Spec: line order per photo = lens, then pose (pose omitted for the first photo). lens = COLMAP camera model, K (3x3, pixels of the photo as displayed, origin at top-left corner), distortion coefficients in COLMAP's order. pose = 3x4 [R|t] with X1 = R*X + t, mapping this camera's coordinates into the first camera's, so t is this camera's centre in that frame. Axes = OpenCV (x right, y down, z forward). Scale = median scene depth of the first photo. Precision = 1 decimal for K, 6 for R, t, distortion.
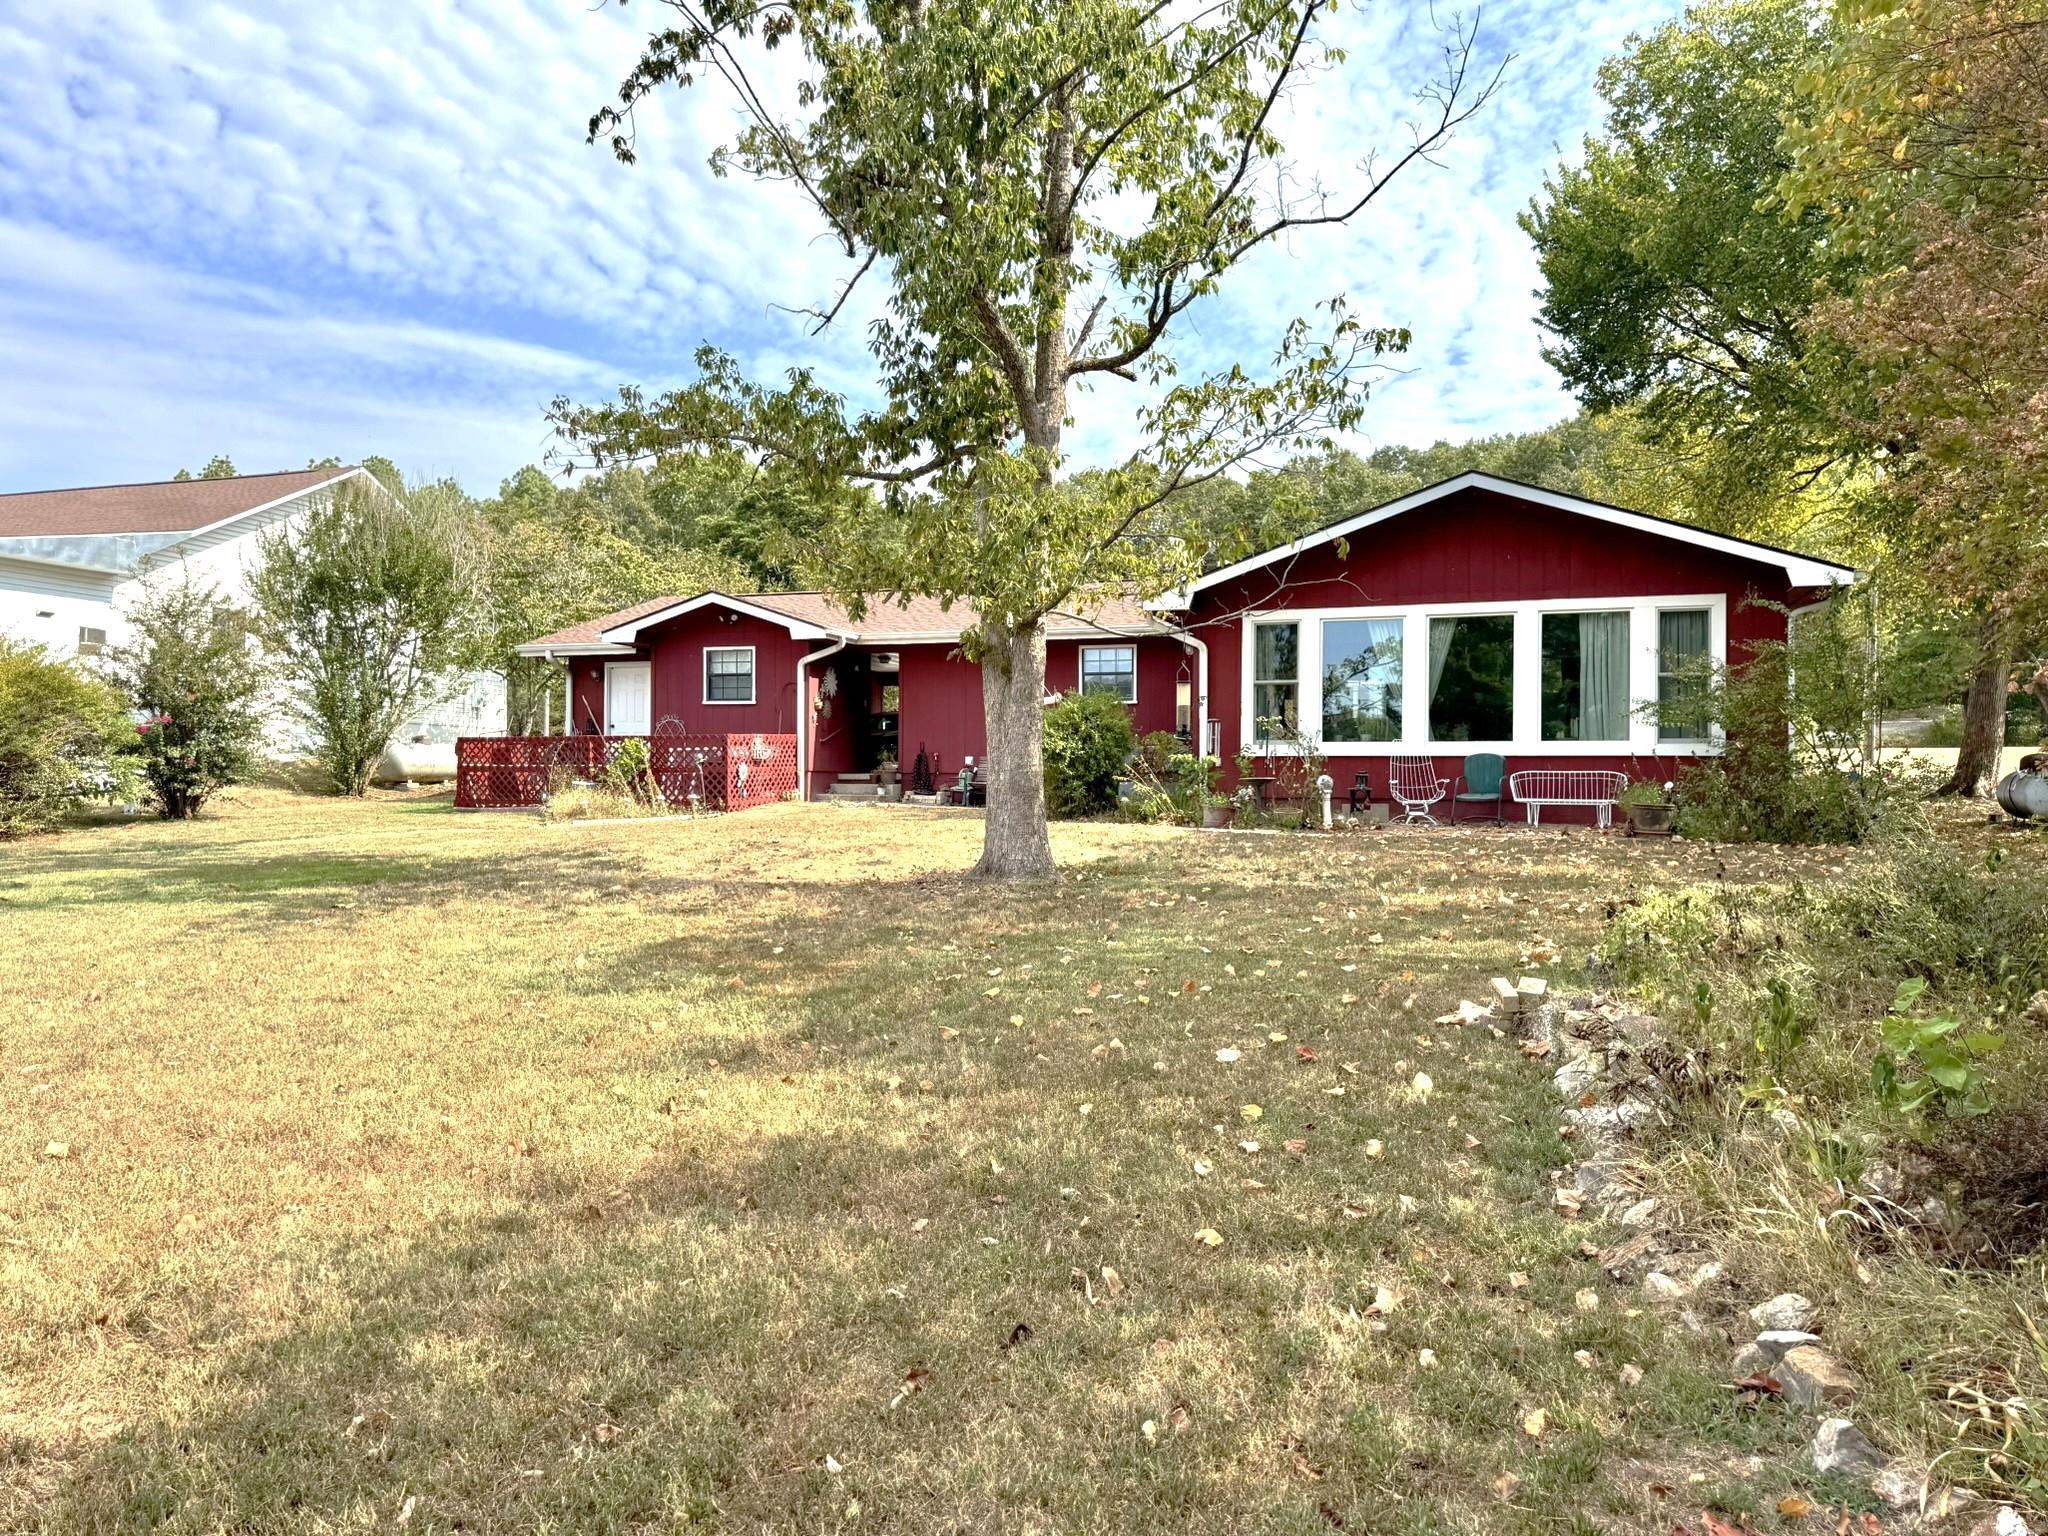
lens RADIAL K [[1438.2, 0, 1032.3], [0, 1438.2, 791.6], [0, 0, 1]] dist [0.089148, -0.116333]
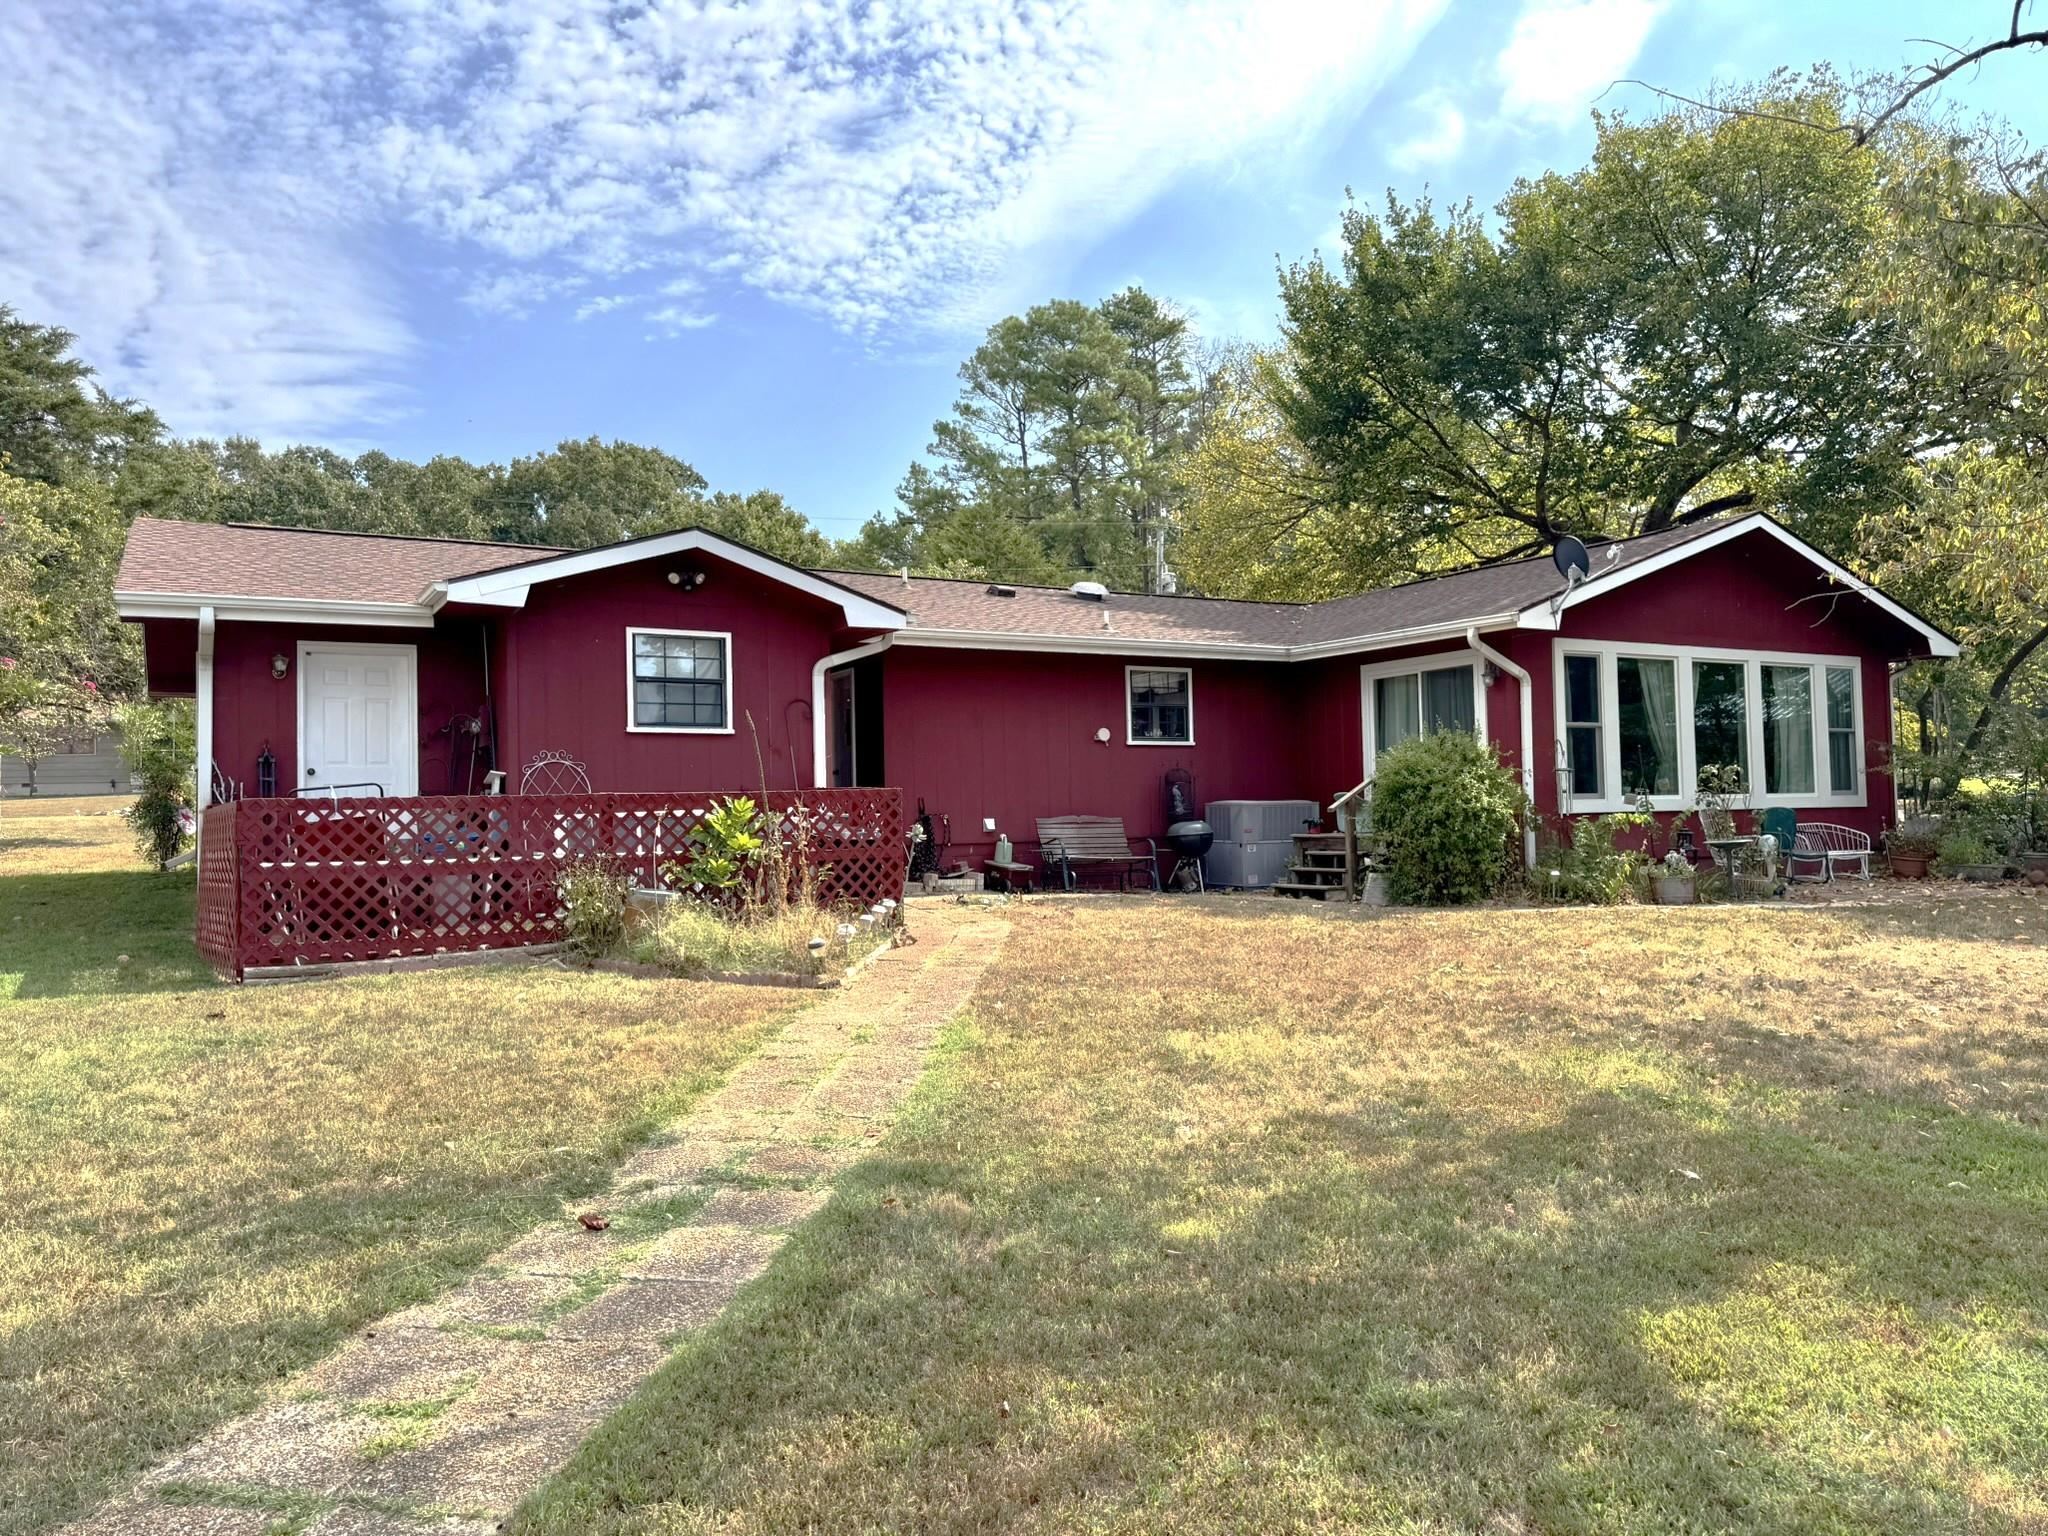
lens RADIAL K [[1438.2, 0, 1032.3], [0, 1438.2, 791.6], [0, 0, 1]] dist [0.089148, -0.116333]
pose [[0.685689, -0.002166, 0.727891, -0.660440], [0.028263, 0.999321, -0.023650, -0.026243], [-0.727346, 0.036789, 0.685285, 0.655214]]
